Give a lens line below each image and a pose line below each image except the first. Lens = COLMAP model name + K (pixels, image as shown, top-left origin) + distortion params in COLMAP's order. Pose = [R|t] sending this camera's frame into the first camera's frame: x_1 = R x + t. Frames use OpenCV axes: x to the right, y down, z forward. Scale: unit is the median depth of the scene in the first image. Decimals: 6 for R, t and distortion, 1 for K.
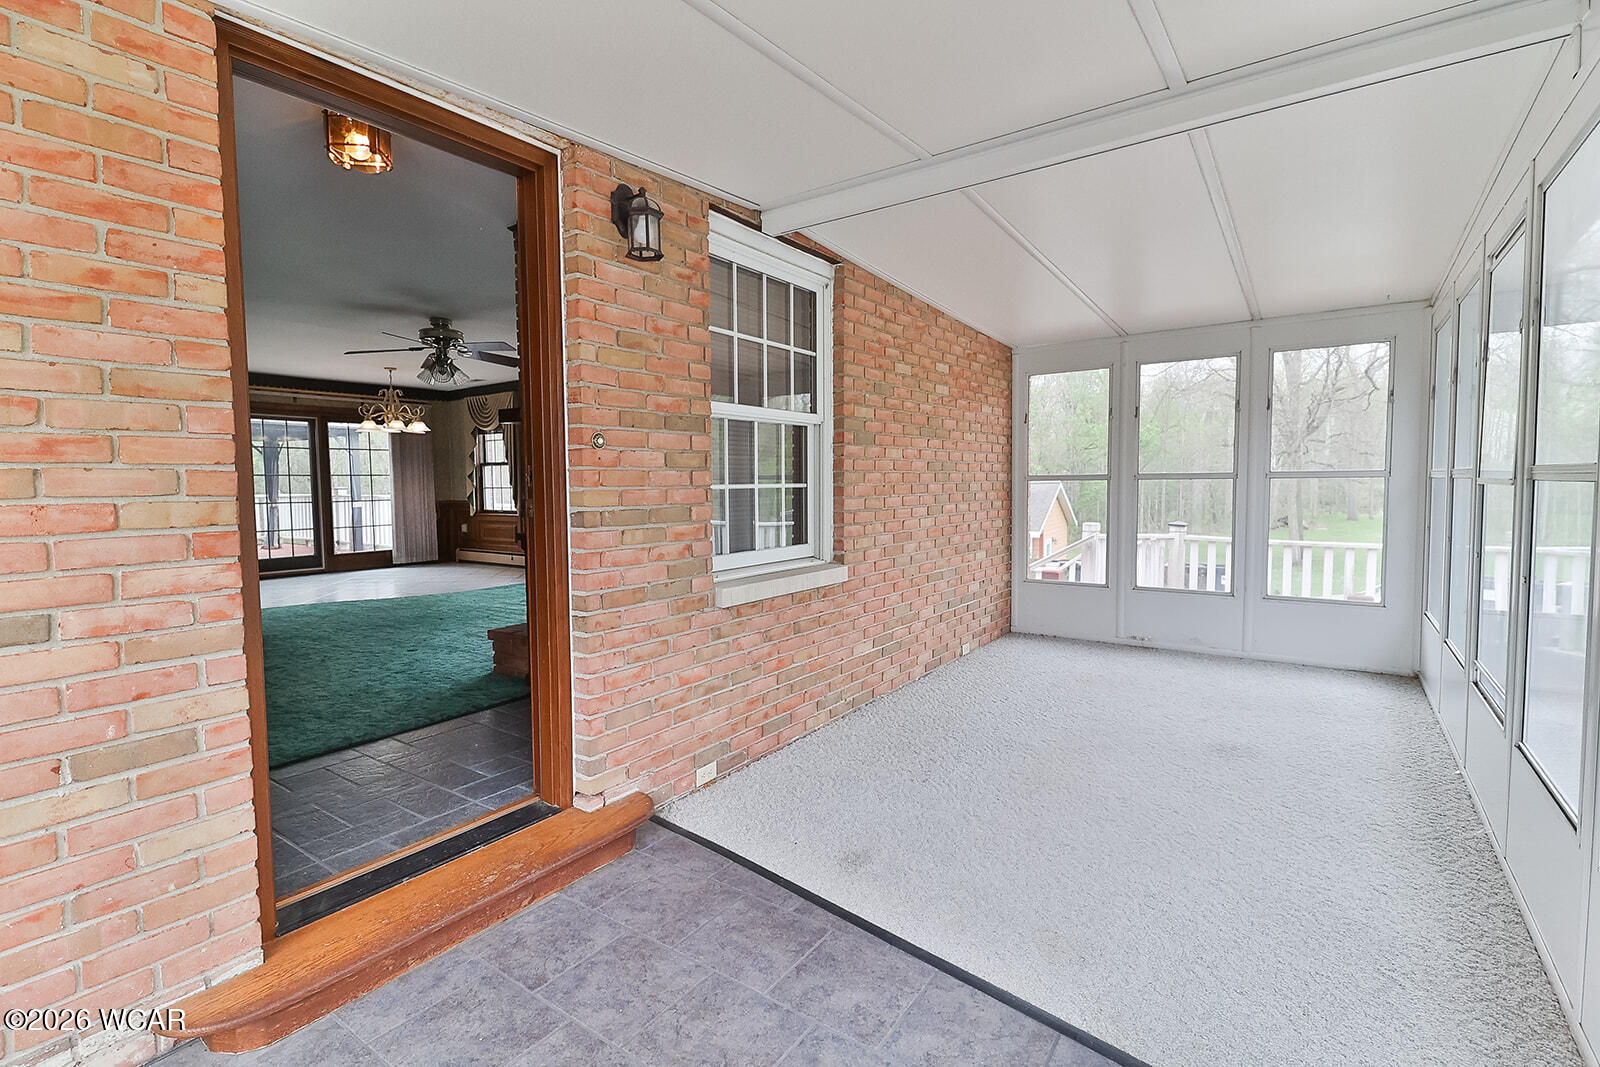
lens RADIAL K [[727.7, 0, 793.7], [0, 727.7, 527.1], [0, 0, 1]] dist [0.006895, -0.000974]
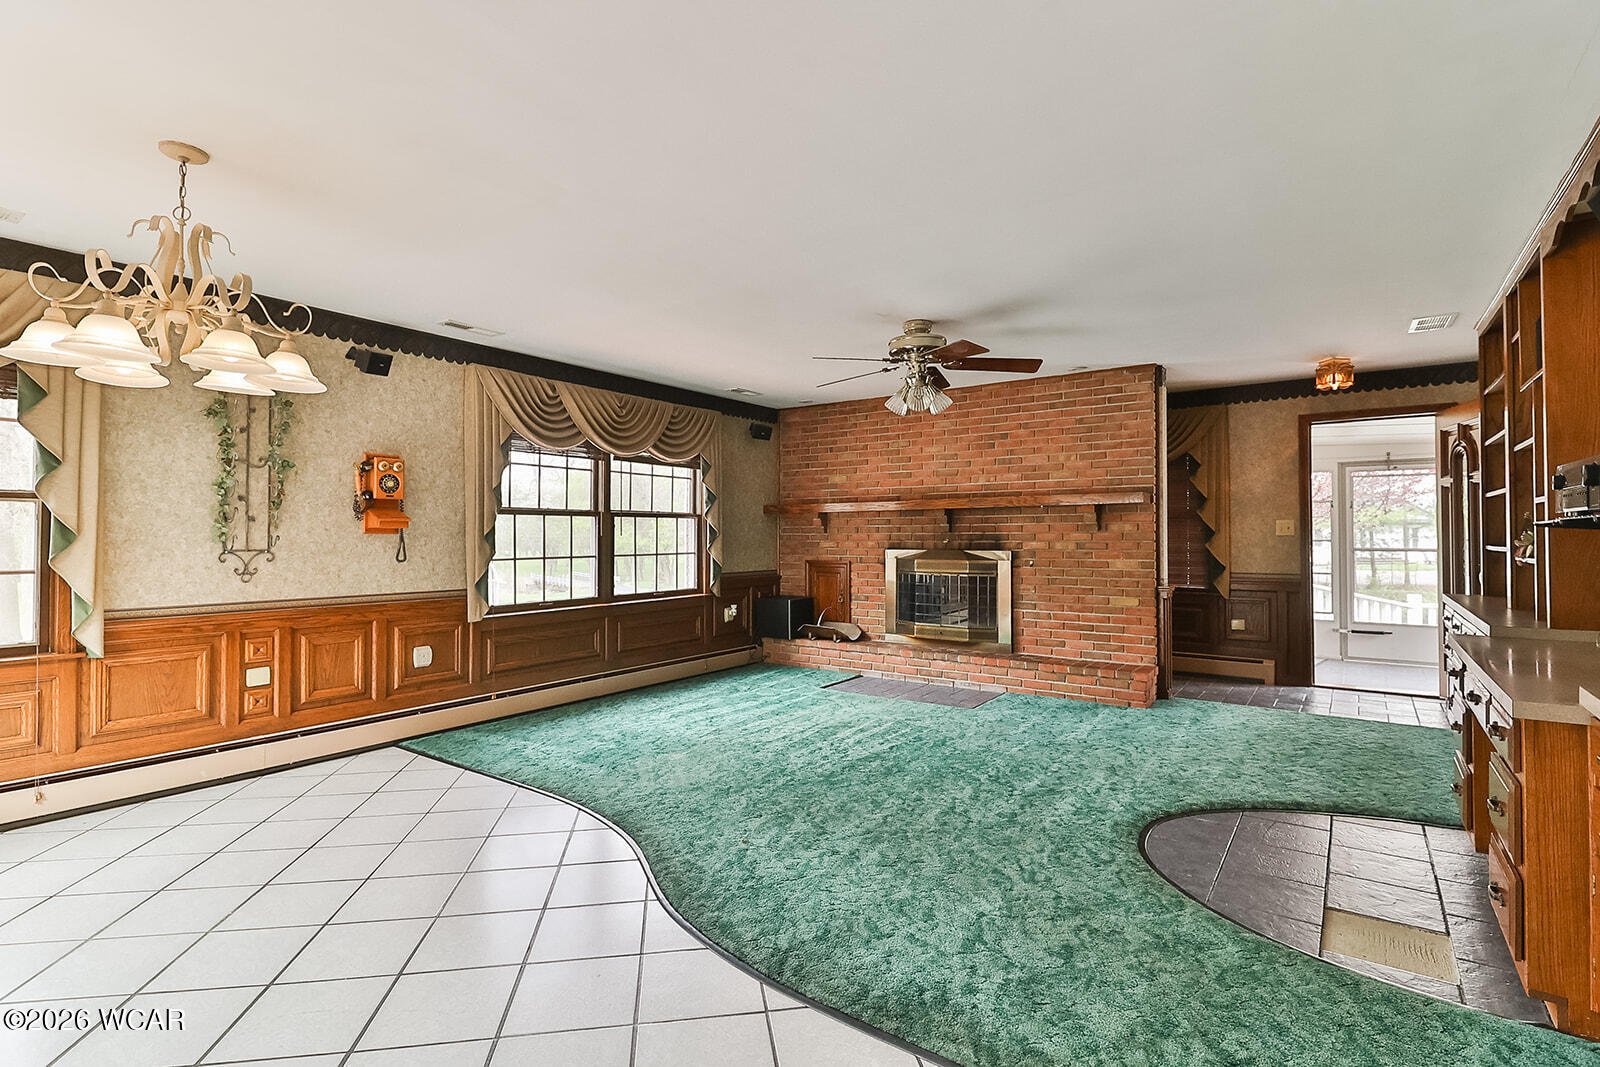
lens RADIAL K [[765.1, 0, 791.7], [0, 765.1, 526.7], [0, 0, 1]] dist [0.012493, -0.002933]
pose [[0.015143, 0.022435, 0.999634, -1.011880], [0.069429, 0.997312, -0.023435, -0.053741], [-0.997472, 0.069758, 0.013544, 0.884076]]
